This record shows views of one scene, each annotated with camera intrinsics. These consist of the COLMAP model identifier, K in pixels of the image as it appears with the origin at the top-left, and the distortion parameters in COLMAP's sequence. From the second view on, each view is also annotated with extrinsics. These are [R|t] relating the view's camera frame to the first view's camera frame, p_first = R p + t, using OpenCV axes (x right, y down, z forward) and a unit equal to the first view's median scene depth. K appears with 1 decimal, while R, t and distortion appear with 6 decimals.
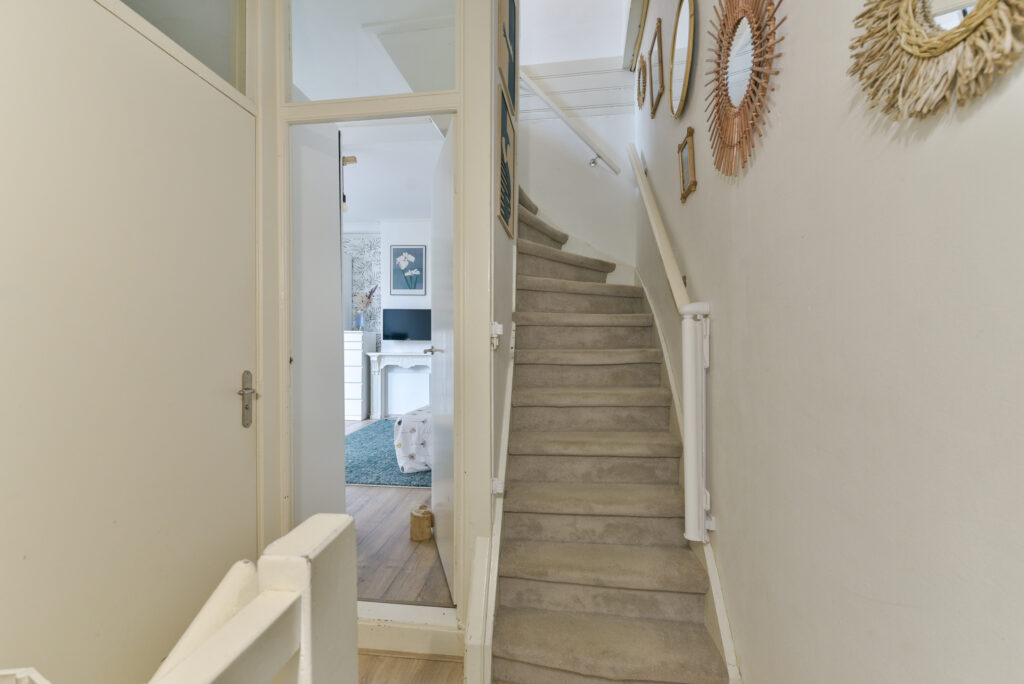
lens RADIAL K [[426.9, 0, 516.1], [0, 426.9, 345.6], [0, 0, 1]] dist [0.001736, -0.000435]
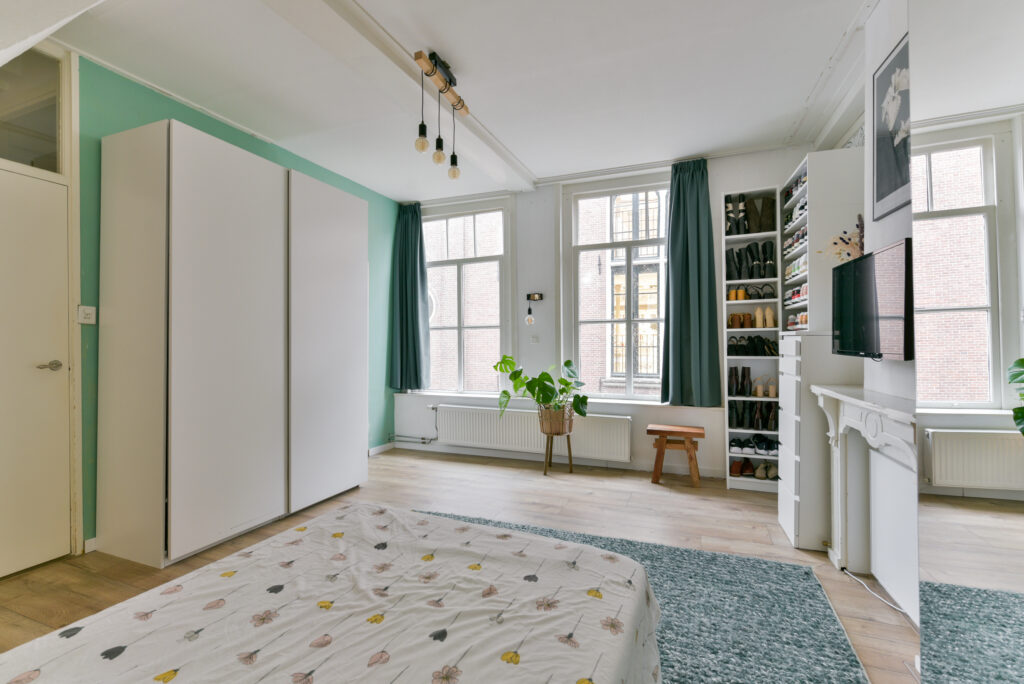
lens RADIAL K [[453.3, 0, 505.7], [0, 453.3, 341.7], [0, 0, 1]] dist [0.001051, -0.000211]
pose [[-0.268233, -0.002055, -0.963352, 0.129439], [-0.020703, 0.999779, 0.003632, -0.018711], [0.963132, 0.020919, -0.268216, 0.822616]]
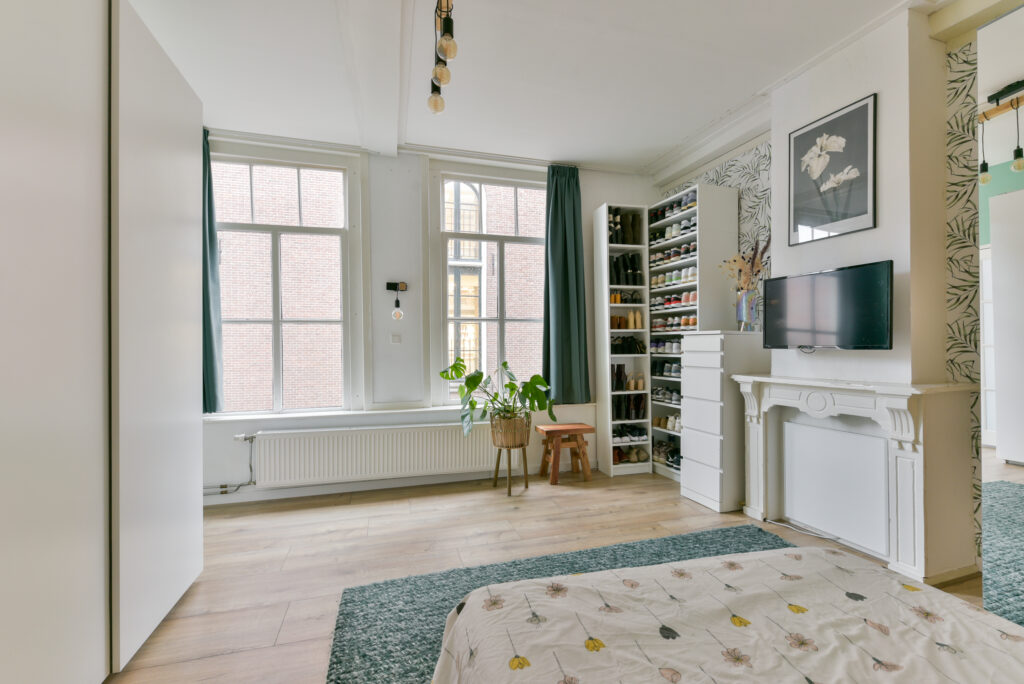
lens RADIAL K [[468.3, 0, 517.8], [0, 468.3, 346.8], [0, 0, 1]] dist [0.001183, -0.000566]
pose [[0.399085, -0.005108, -0.916900, 0.036330], [-0.017514, 0.999760, -0.013192, -0.003566], [0.916747, 0.021323, 0.398900, 0.556473]]
